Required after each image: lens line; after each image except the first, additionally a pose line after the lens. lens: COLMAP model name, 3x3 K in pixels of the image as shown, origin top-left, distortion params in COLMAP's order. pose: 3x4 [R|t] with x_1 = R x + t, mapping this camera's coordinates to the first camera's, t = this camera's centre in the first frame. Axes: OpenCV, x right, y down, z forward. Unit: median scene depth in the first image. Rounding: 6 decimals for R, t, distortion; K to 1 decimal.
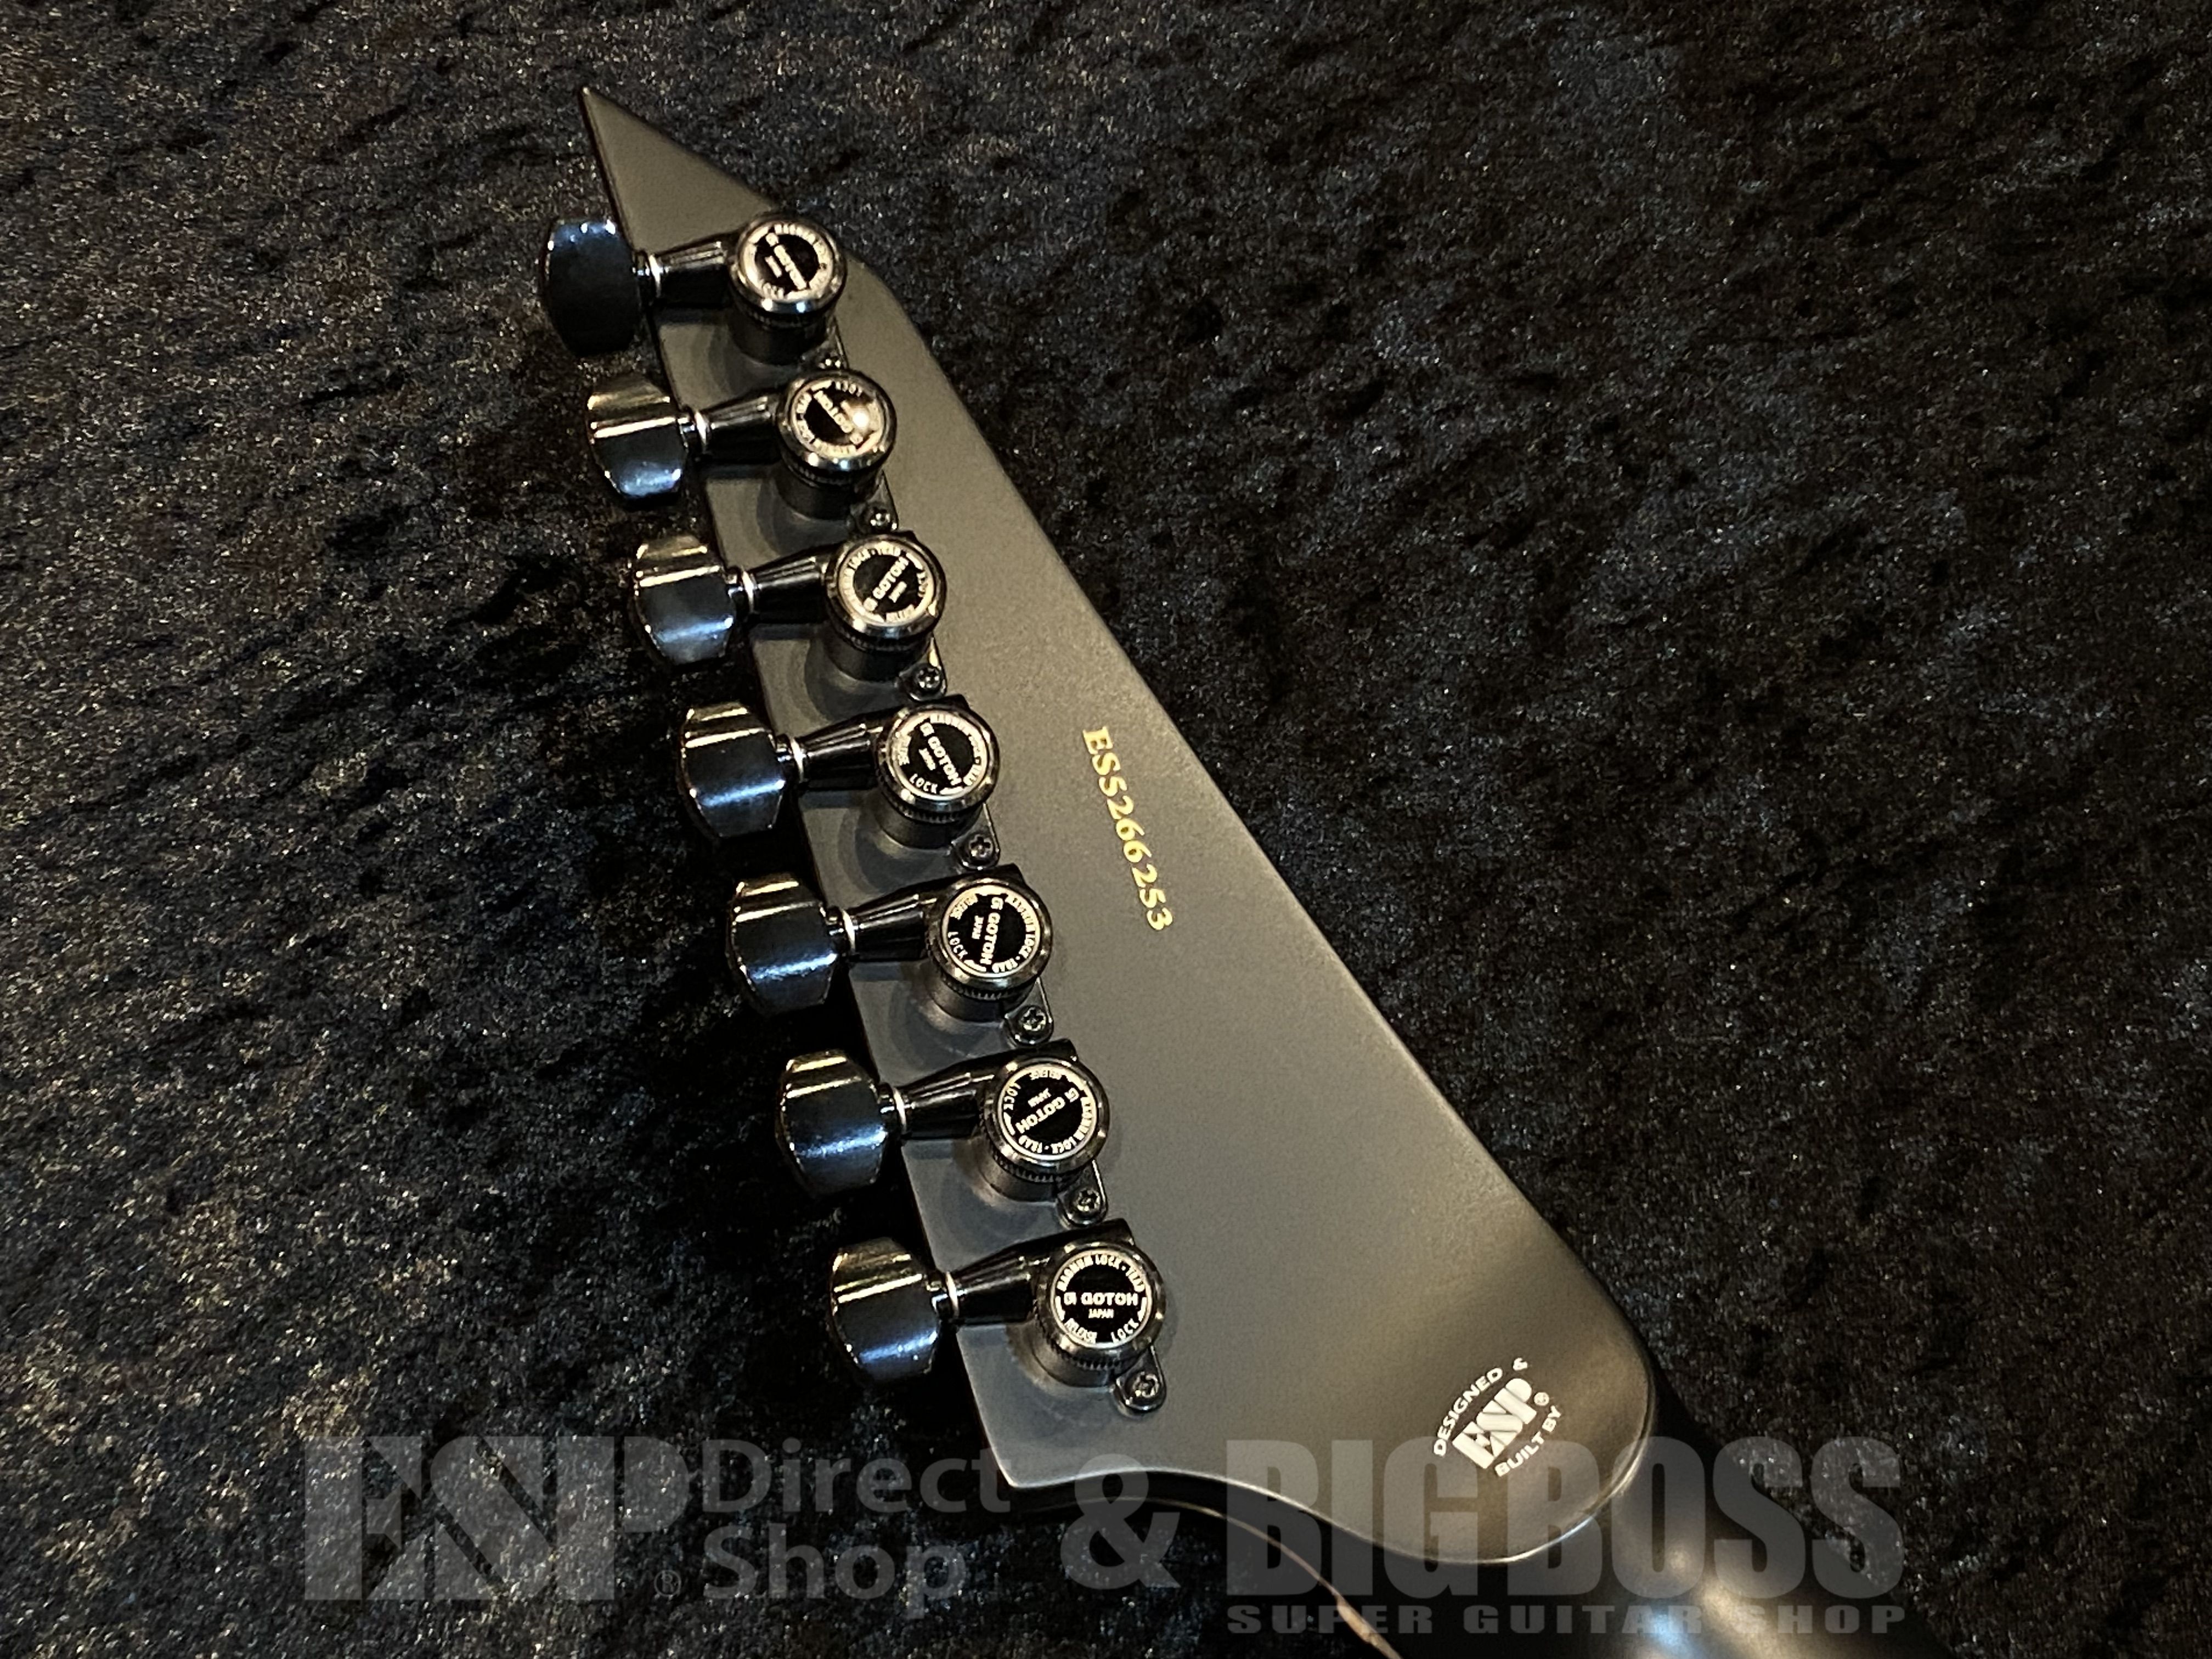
lens RADIAL K [[3621.3, 0, 1132.2], [0, 3621.3, 818.9], [0, 0, 1]] dist [0.237238, -0.854419]
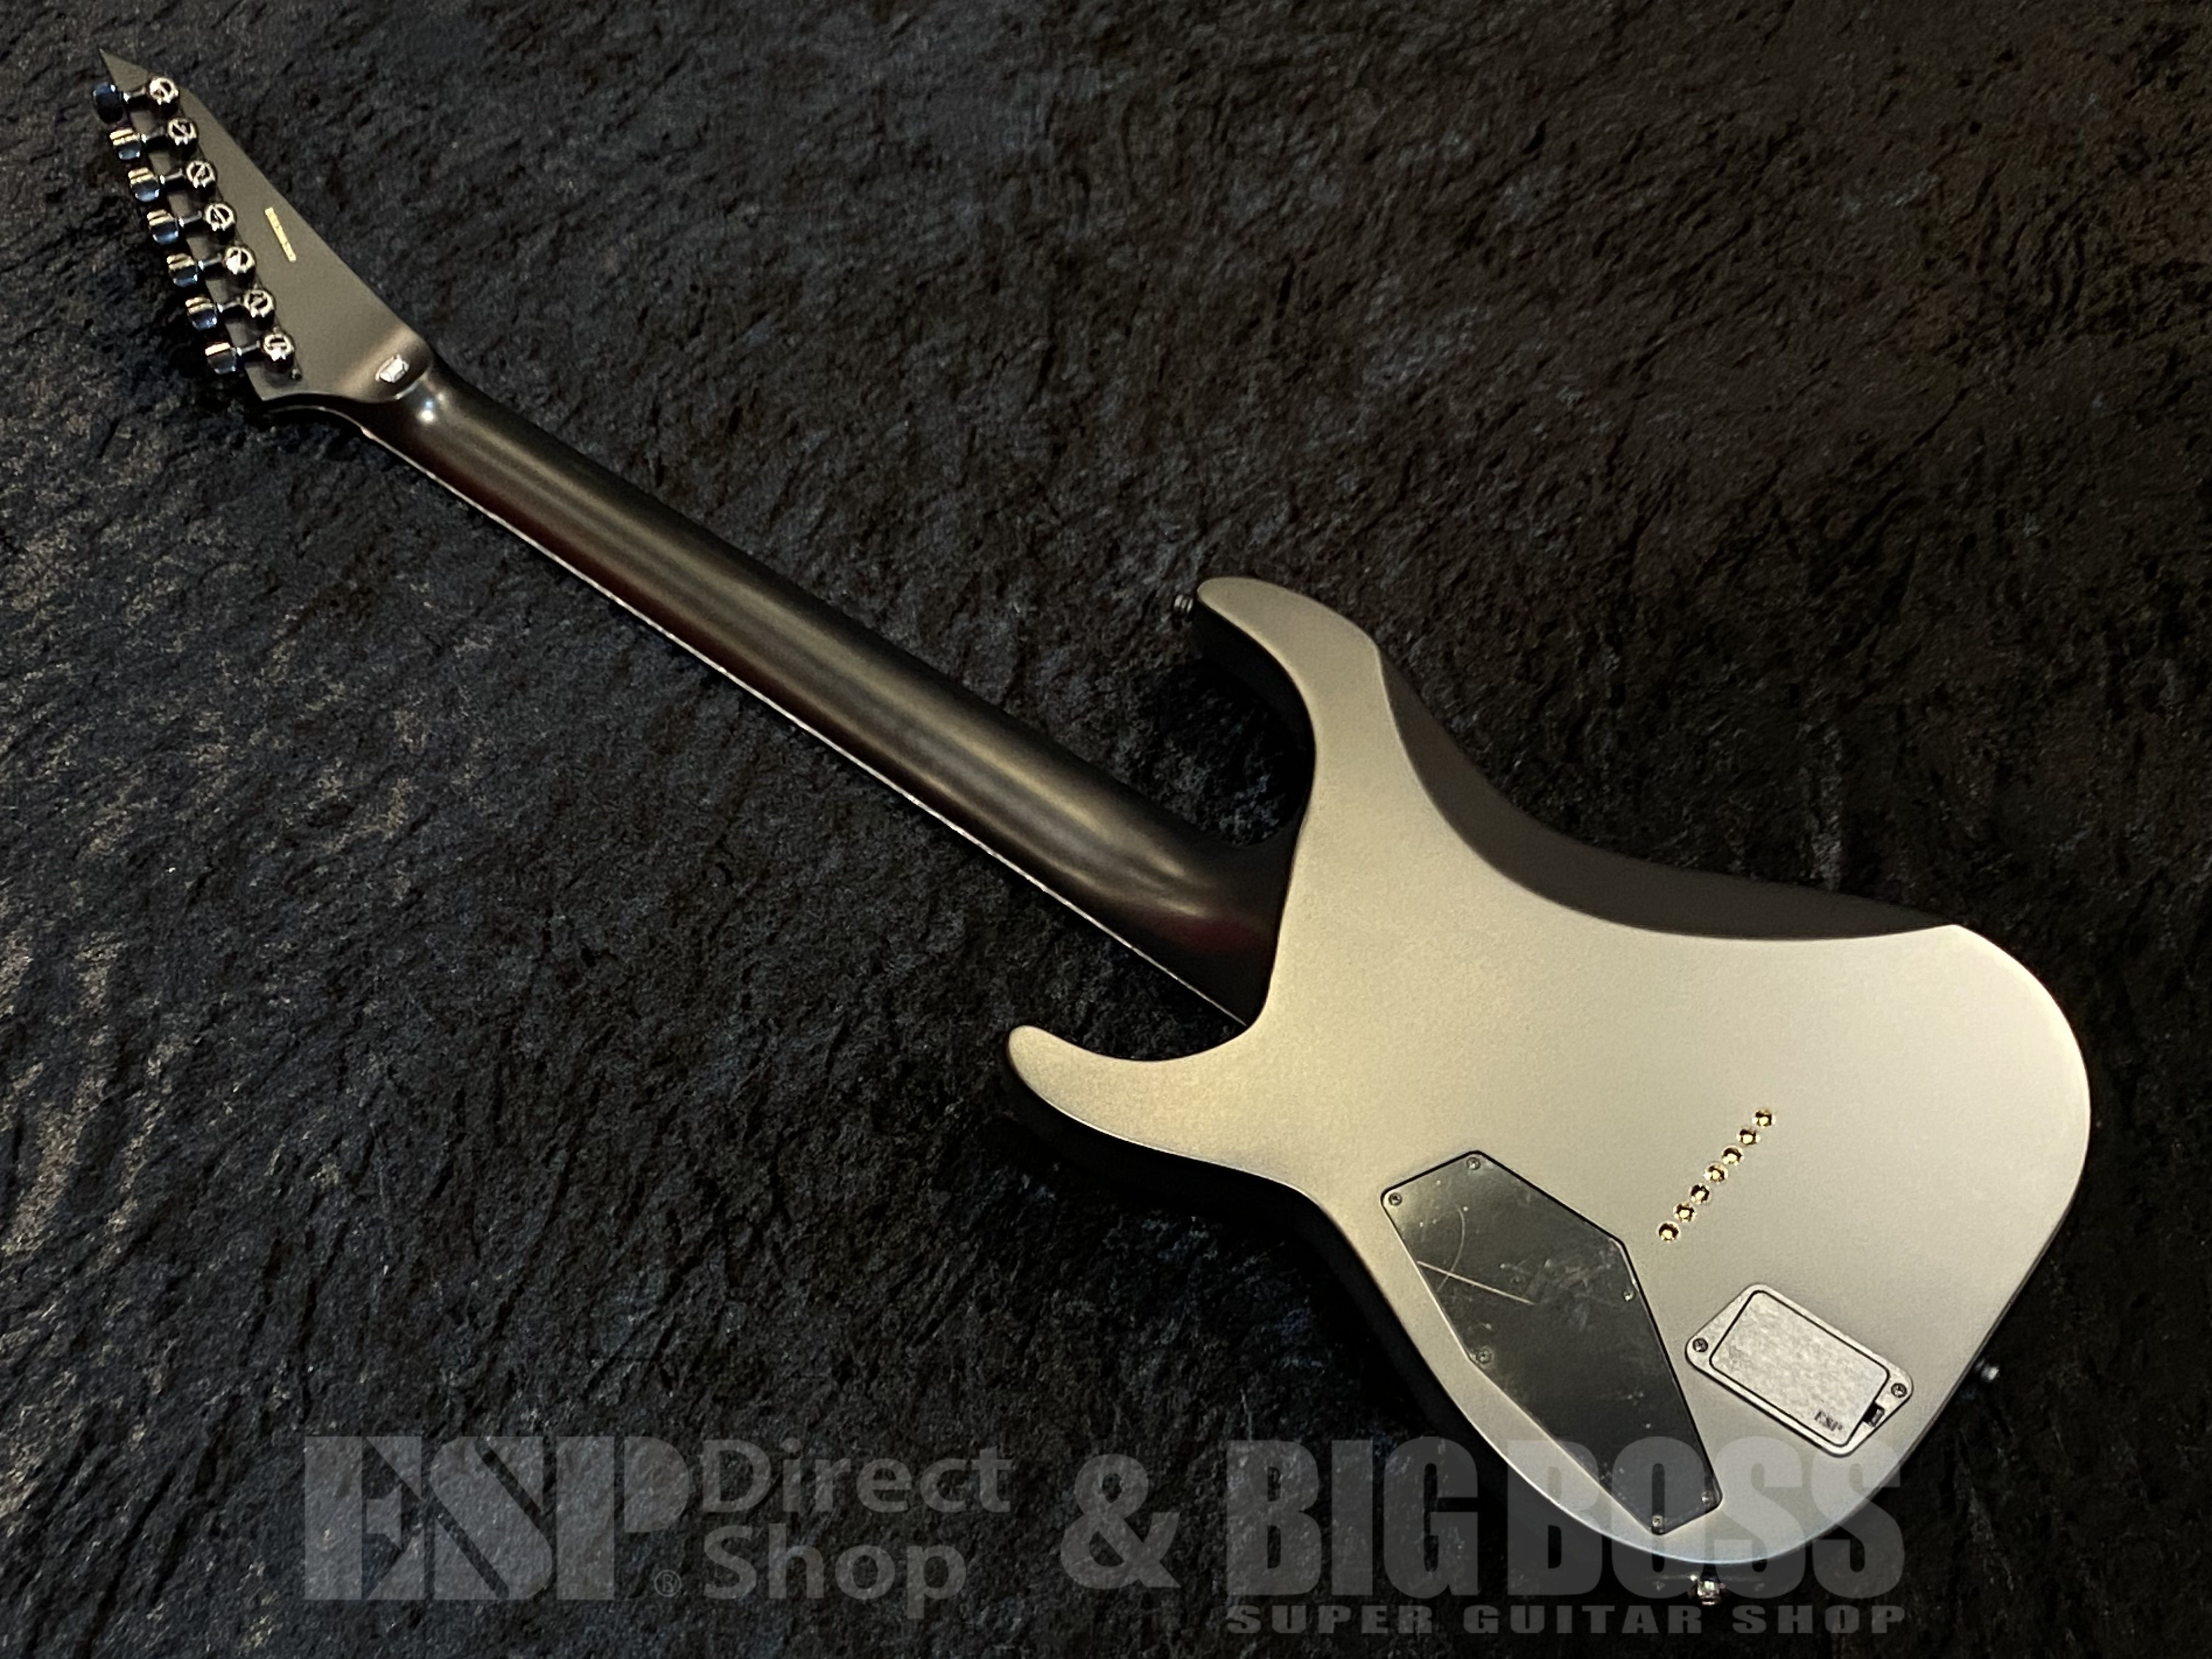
lens RADIAL K [[3614.6, 0, 1071.8], [0, 3614.6, 826.9], [0, 0, 1]] dist [0.254949, -0.887512]
pose [[0.989500, -0.137618, 0.044174, 0.467944], [0.137252, 0.990472, 0.011236, 0.571045], [-0.045299, -0.005055, 0.998961, -2.332231]]
